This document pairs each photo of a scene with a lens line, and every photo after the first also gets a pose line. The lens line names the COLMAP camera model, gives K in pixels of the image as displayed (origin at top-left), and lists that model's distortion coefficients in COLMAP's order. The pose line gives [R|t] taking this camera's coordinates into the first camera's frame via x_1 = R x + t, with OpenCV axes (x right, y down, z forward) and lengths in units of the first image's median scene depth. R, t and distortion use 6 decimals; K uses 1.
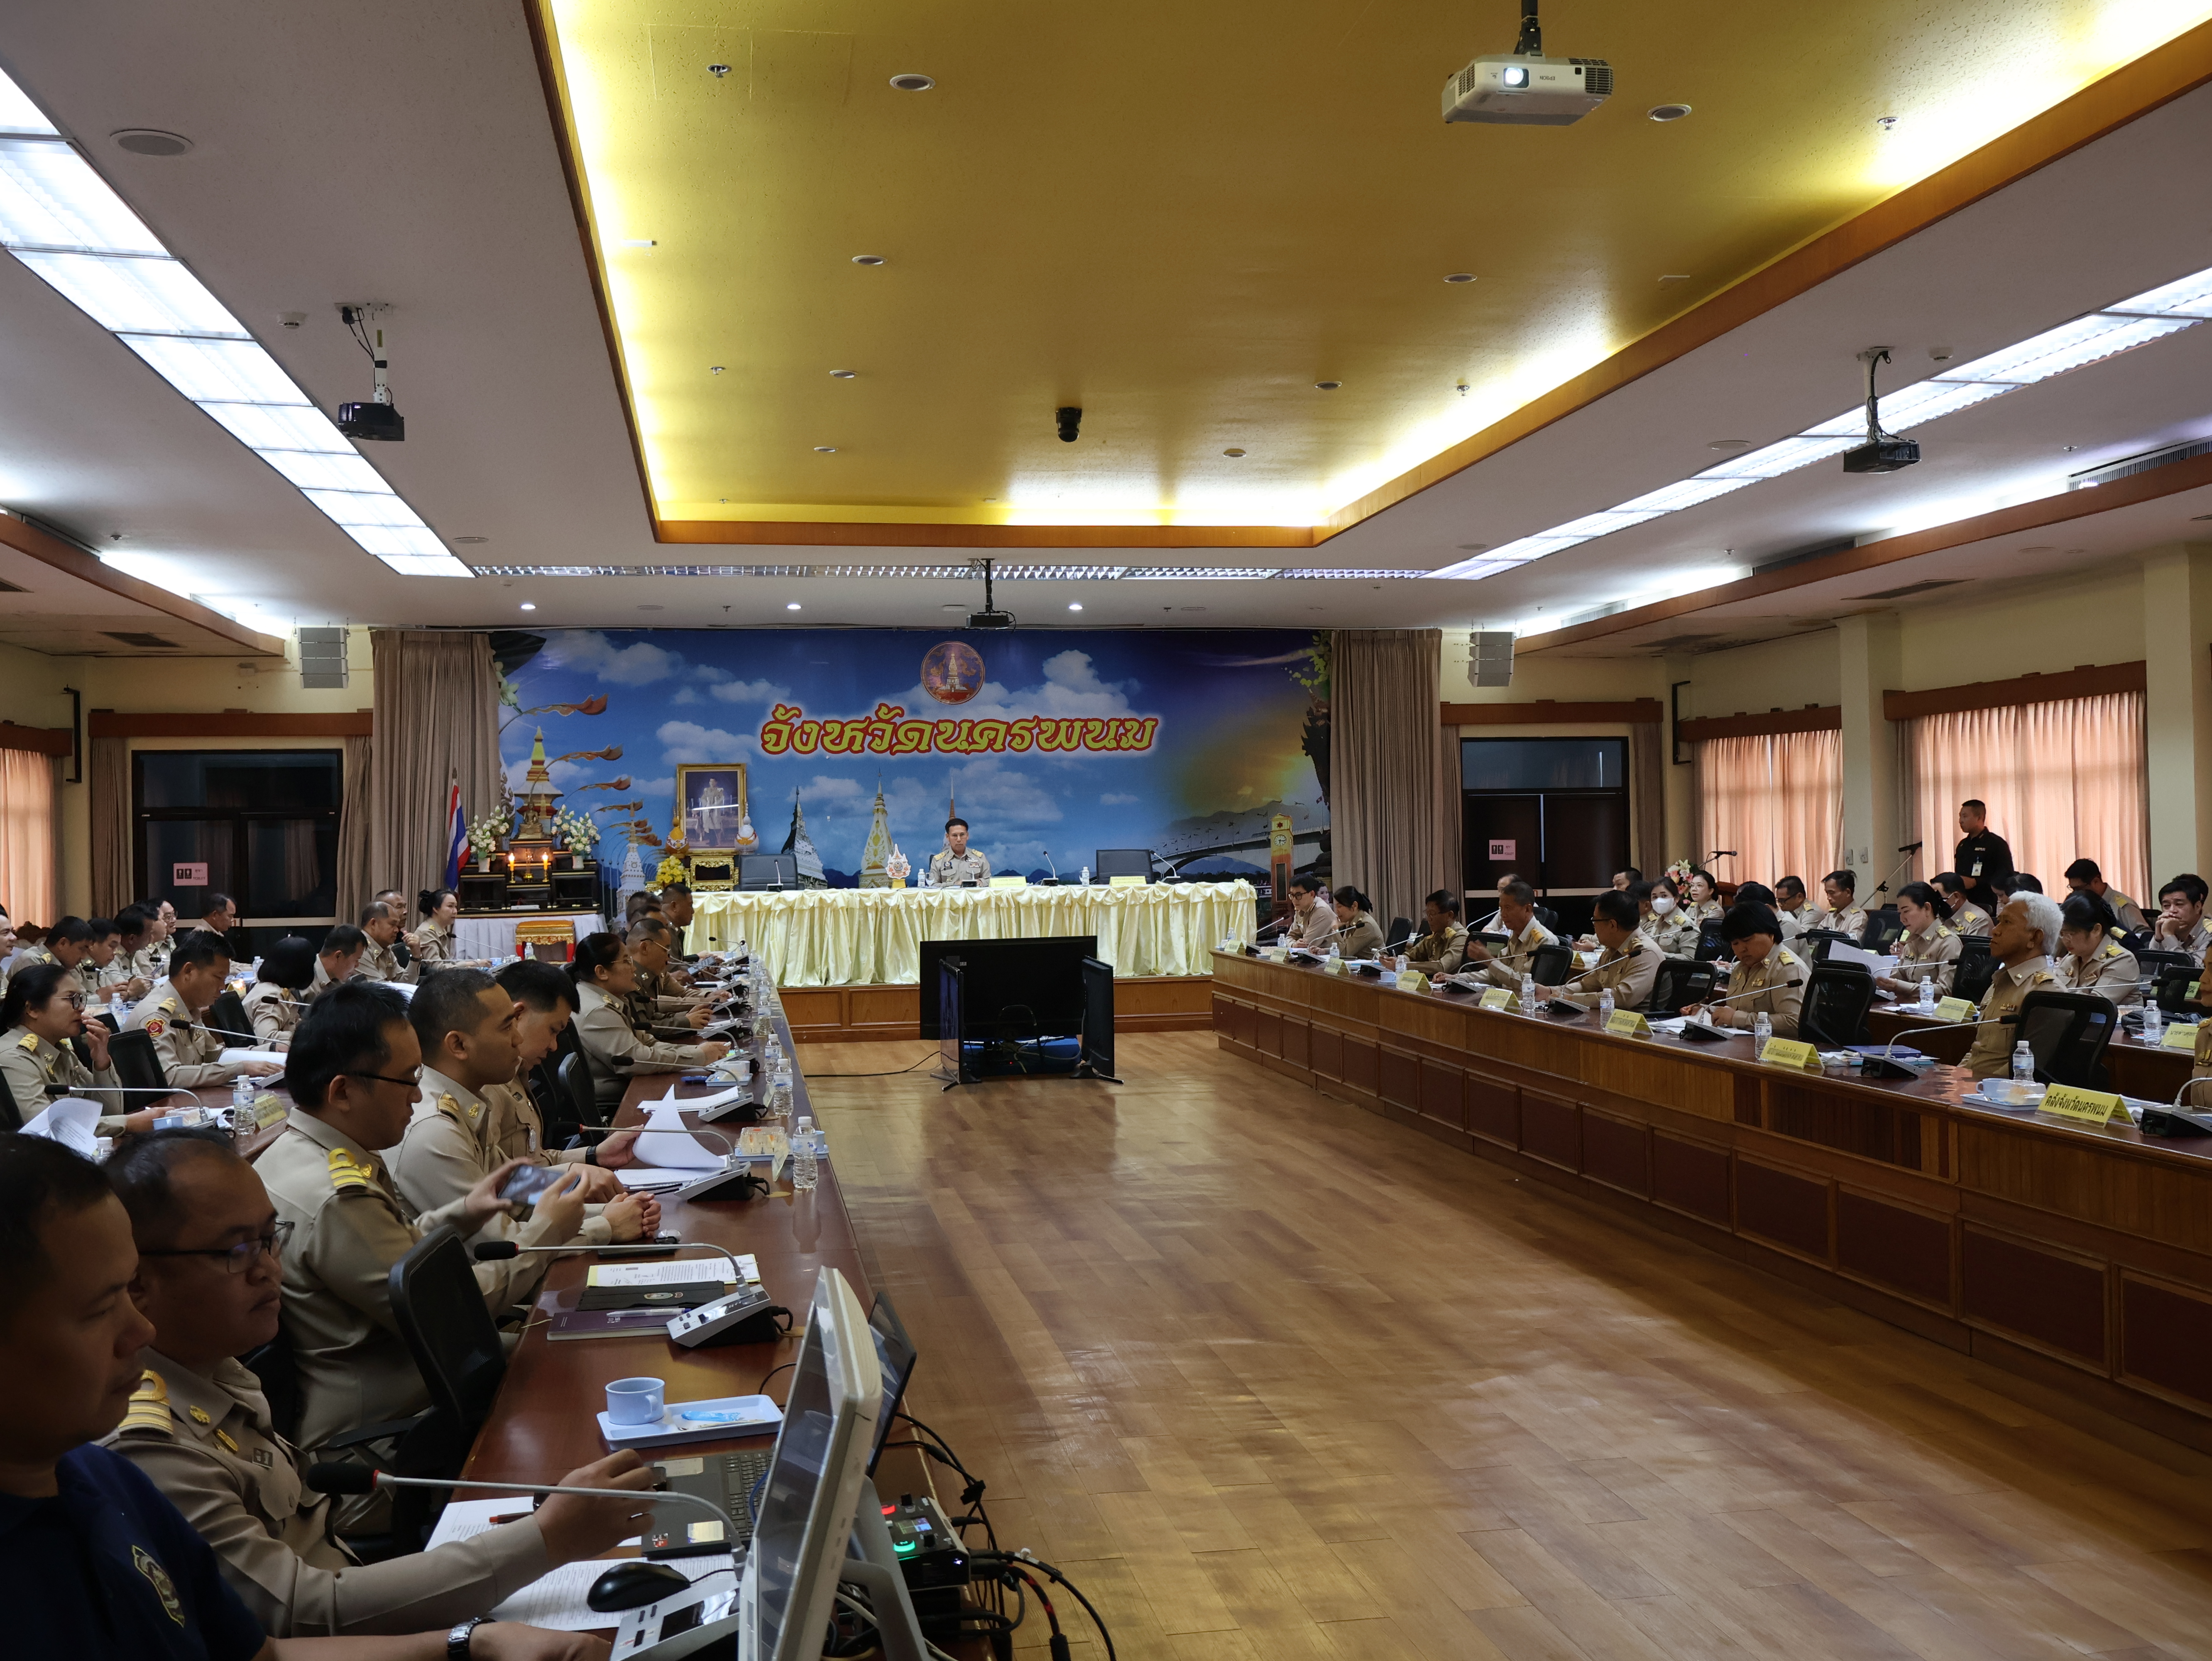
lens RADIAL K [[2082.8, 0, 1090.9], [0, 2082.8, 828.6], [0, 0, 1]] dist [-0.009694, 0.000680]
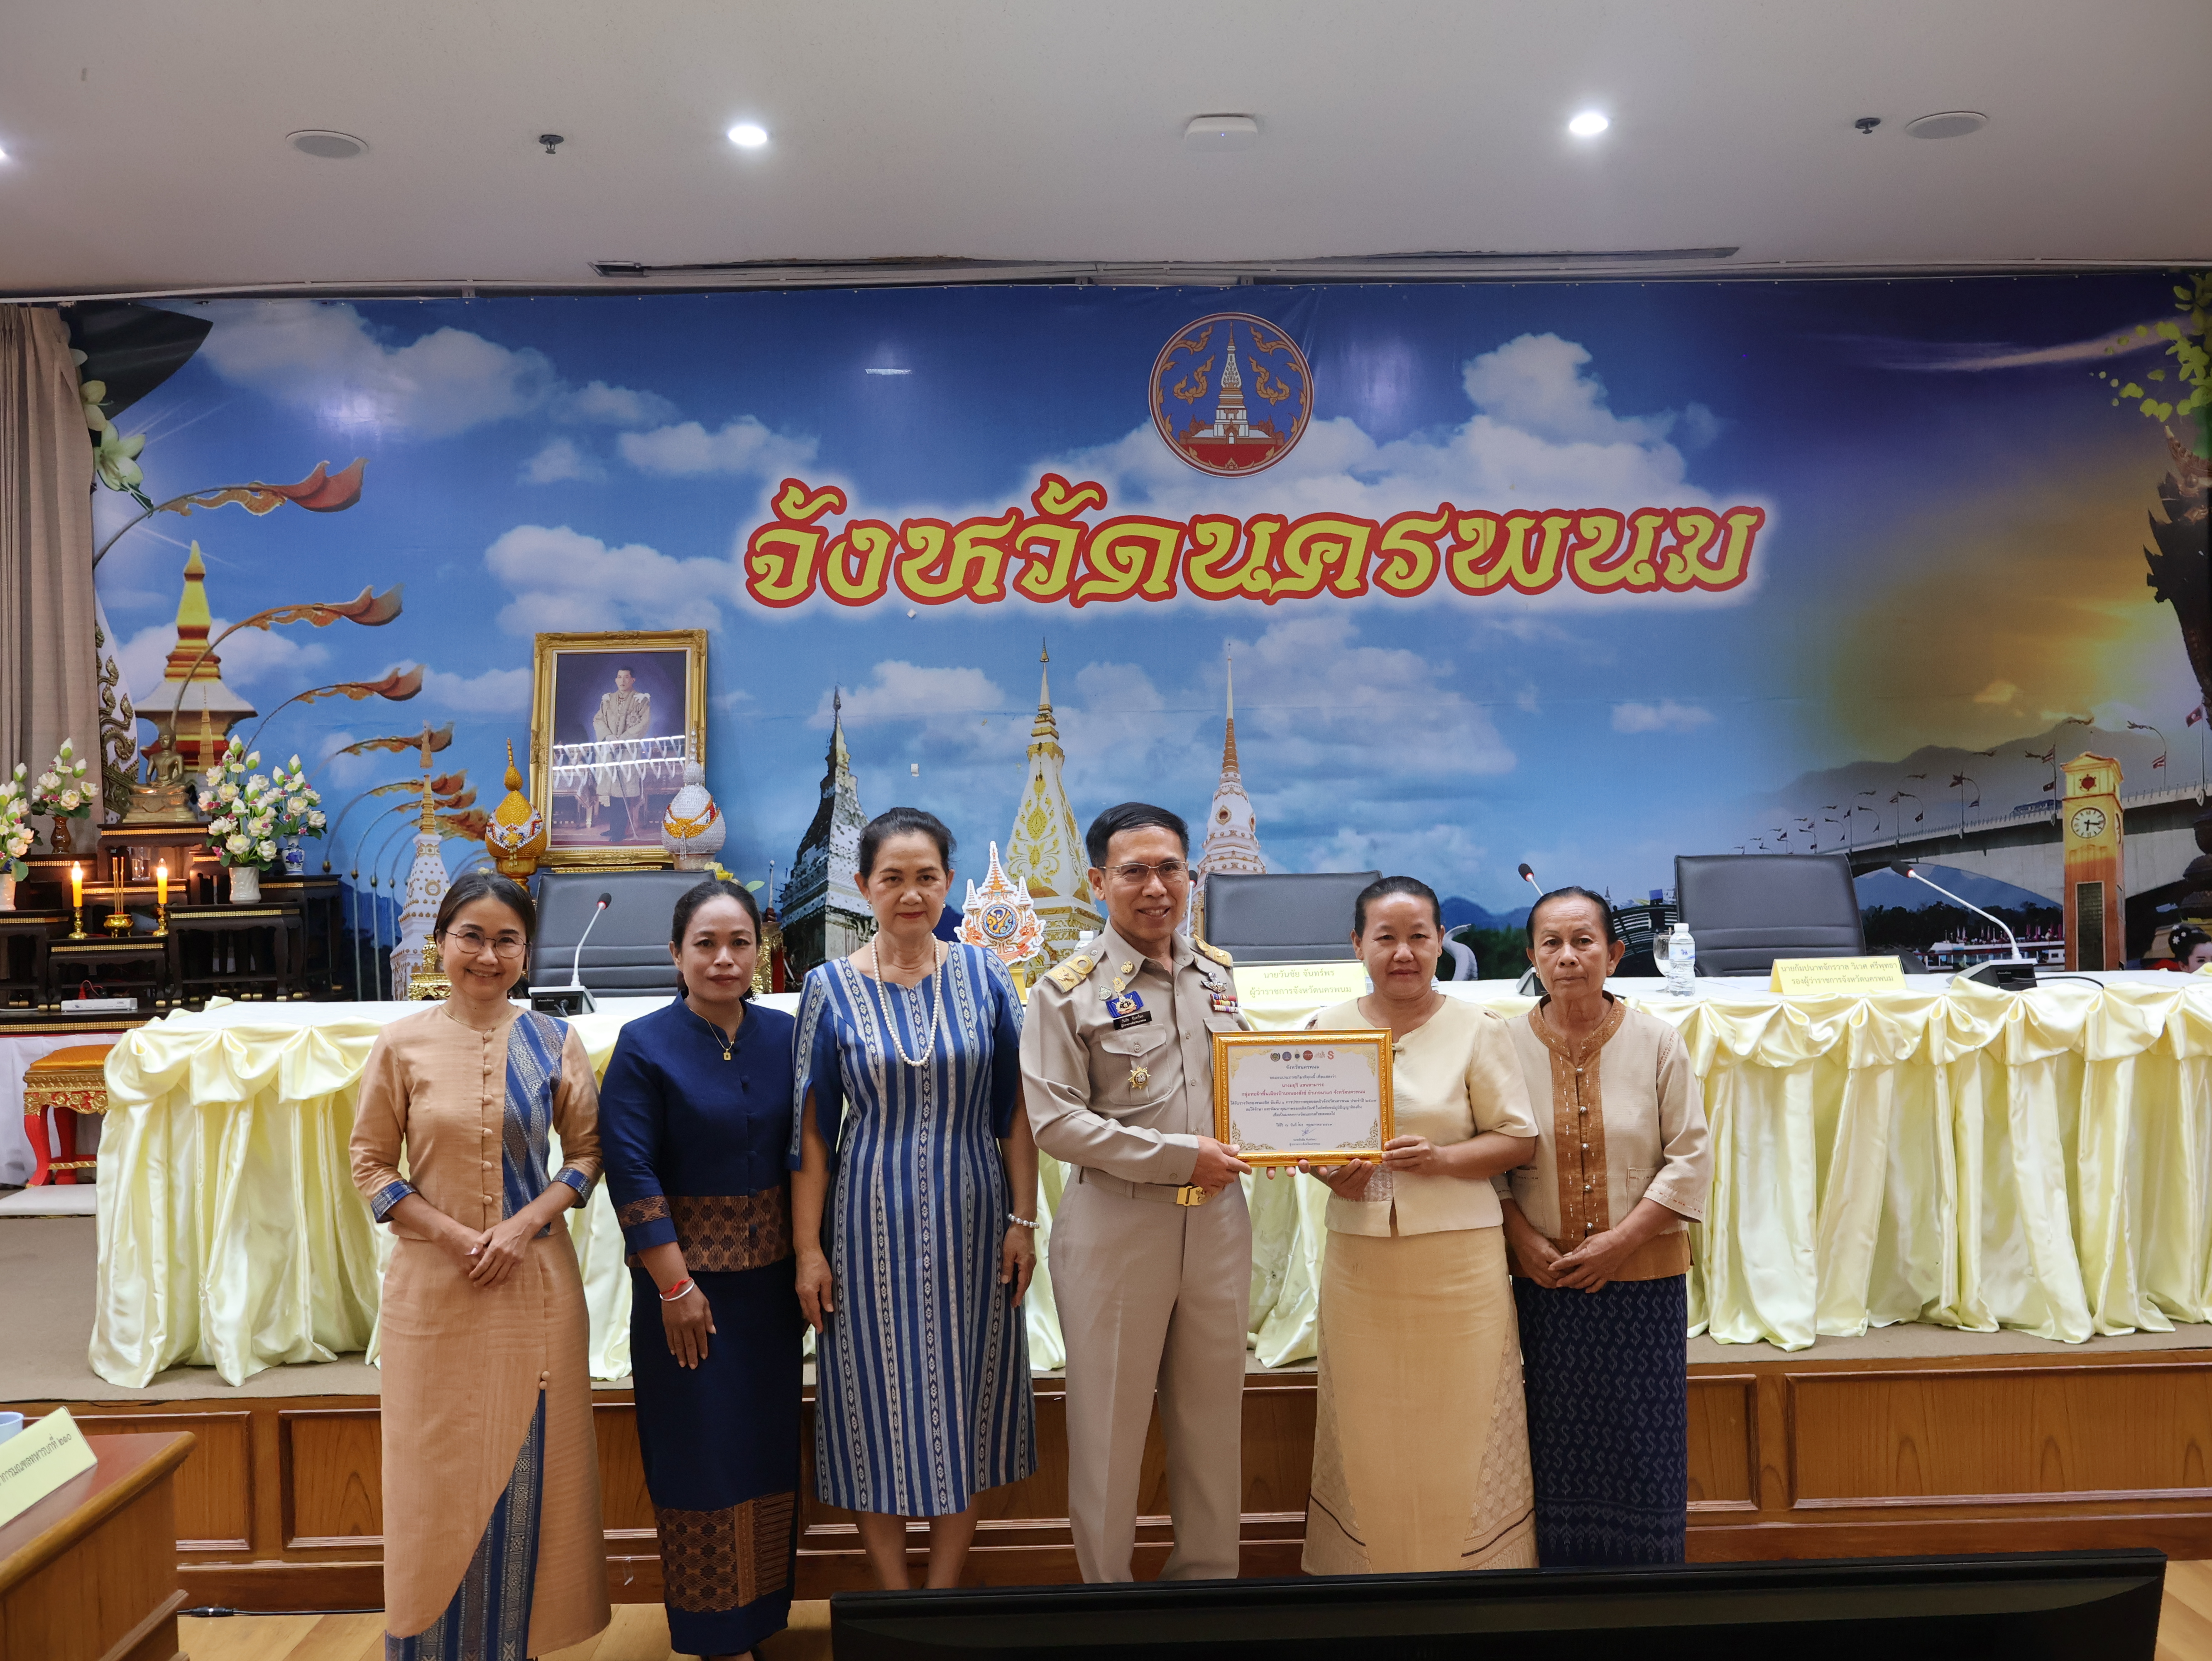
lens RADIAL K [[2126.6, 0, 1100.0], [0, 2126.6, 831.2], [0, 0, 1]] dist [-0.013834, 0.019273]
pose [[0.988588, -0.001335, -0.150642, -0.031809], [0.002992, 0.999938, 0.010772, 0.002611], [0.150618, -0.011100, 0.988530, 0.622216]]
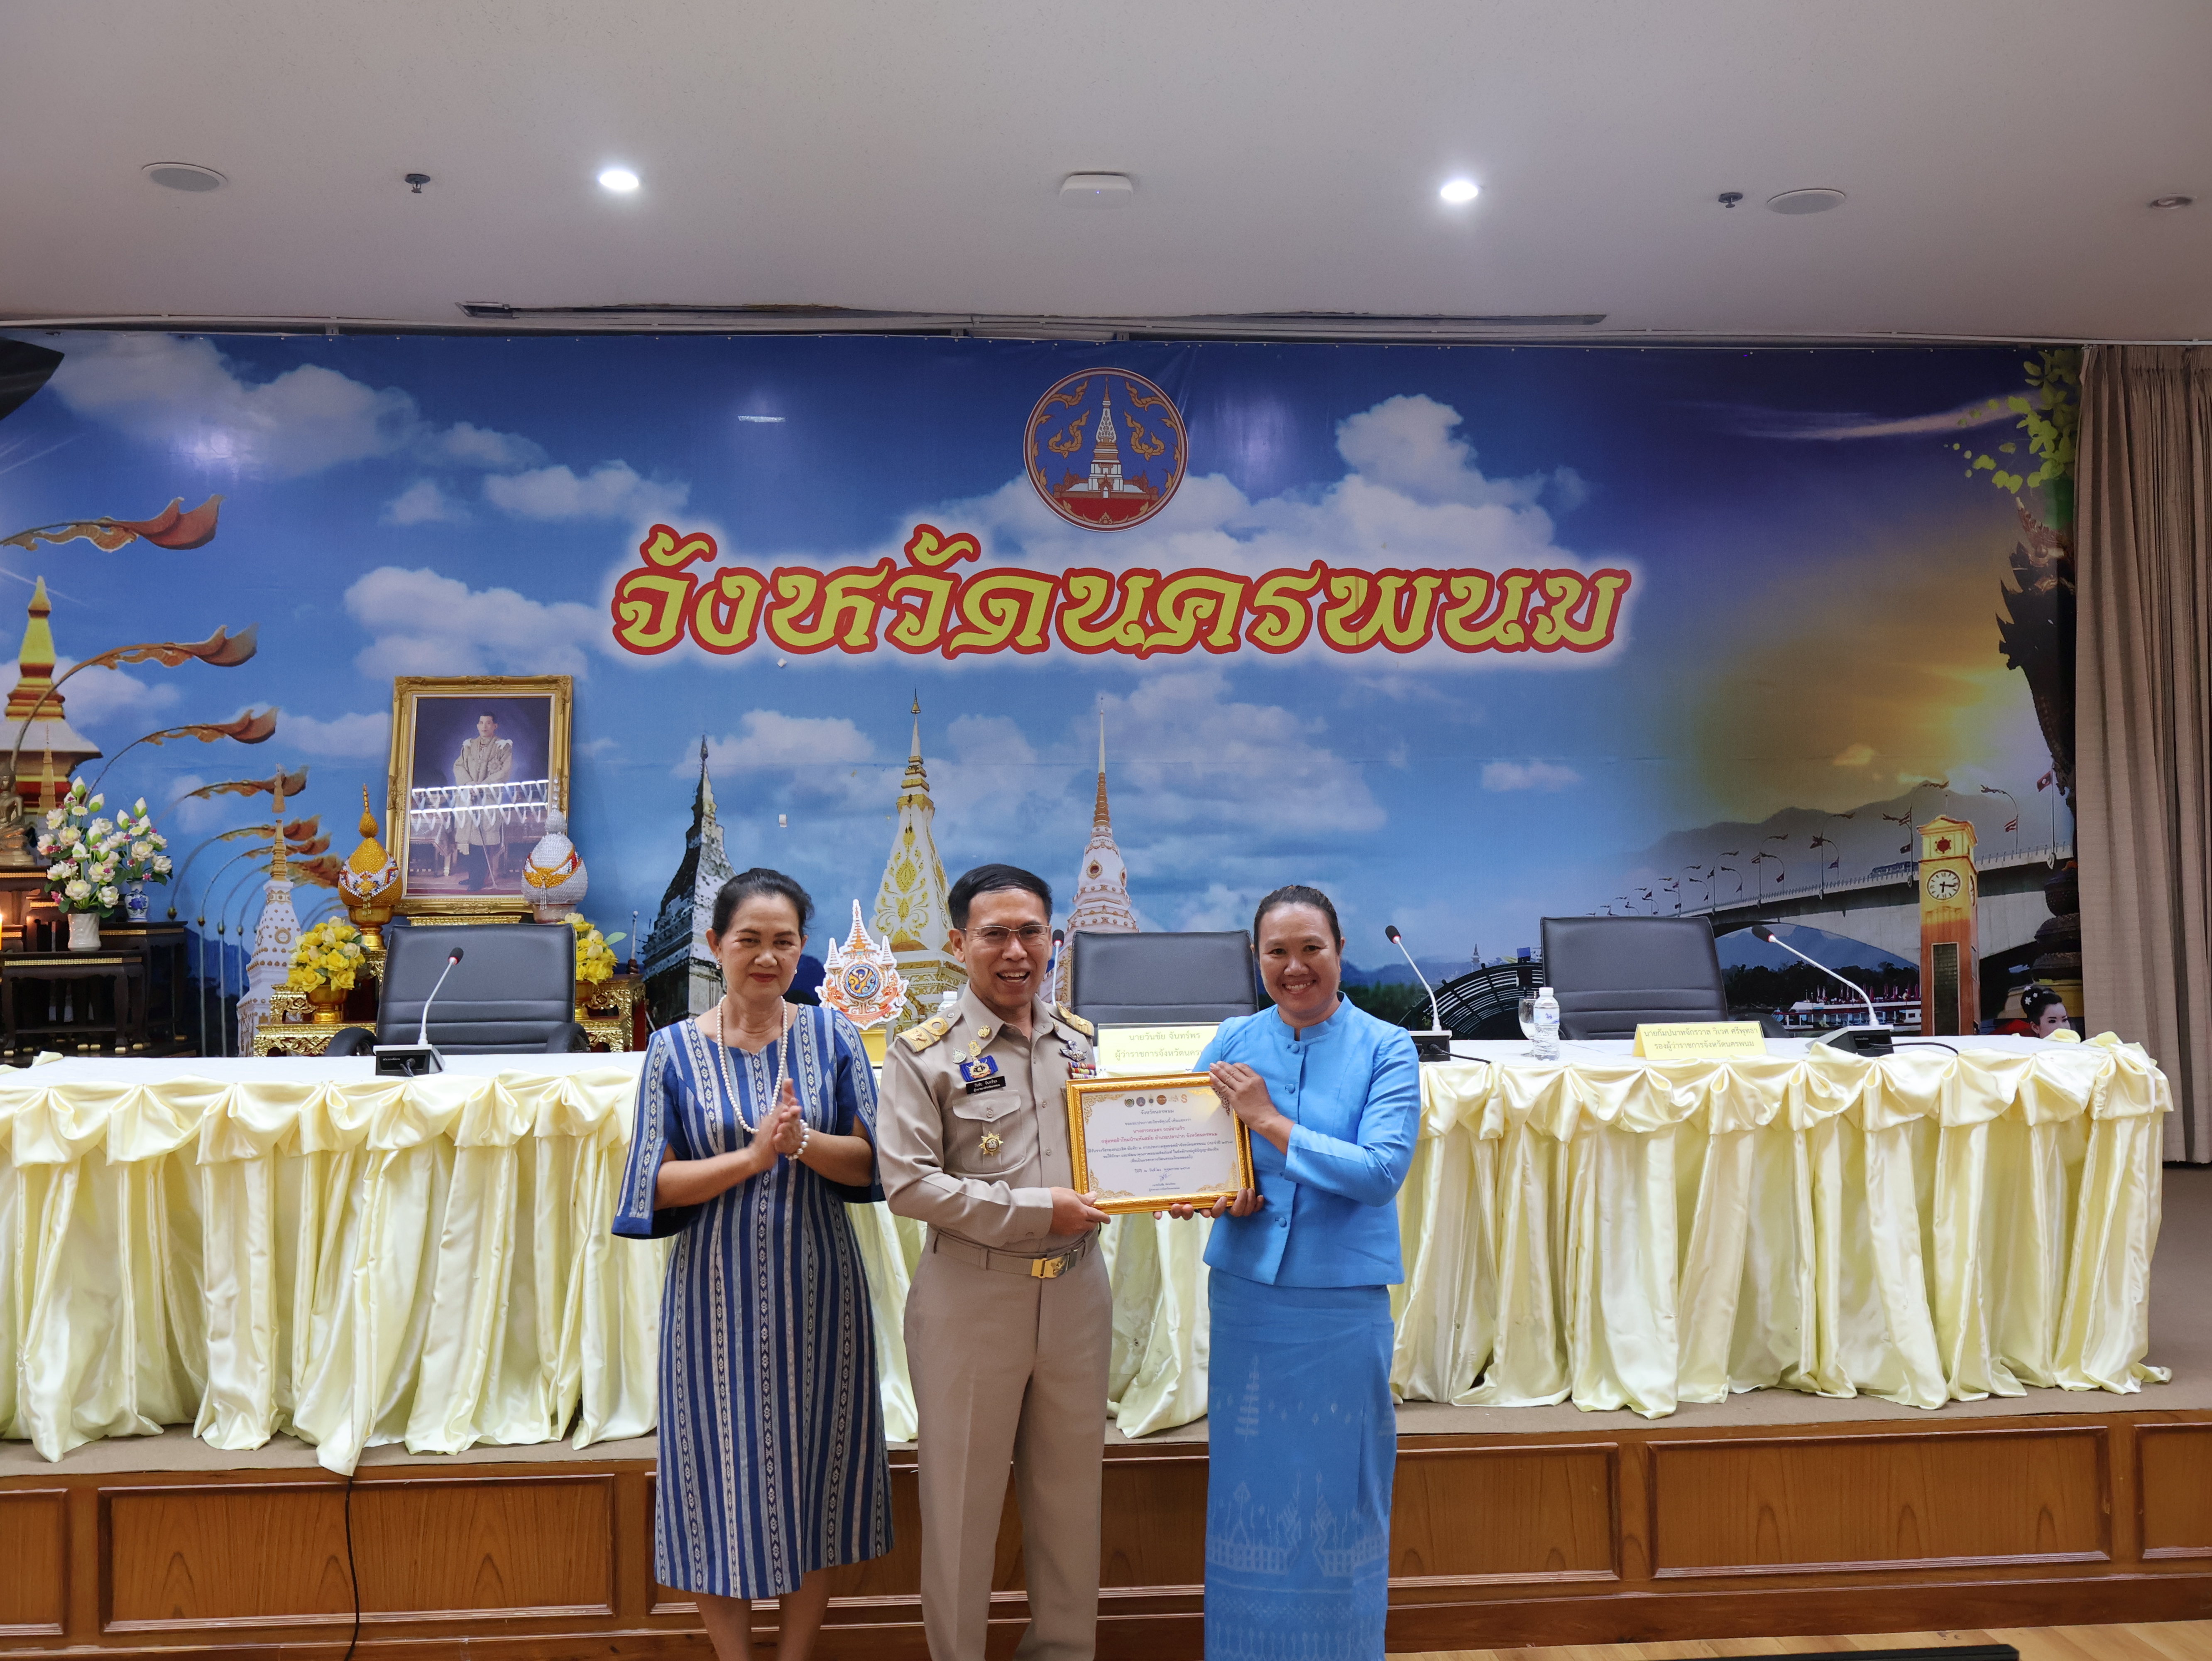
lens RADIAL K [[2126.5, 0, 1095.0], [0, 2126.5, 818.8], [0, 0, 1]] dist [-0.008126, 0.001618]
pose [[0.995391, 0.005509, -0.095737, -0.030882], [-0.007139, 0.999835, -0.016689, 0.001108], [0.095629, 0.017295, 0.995267, 0.624884]]
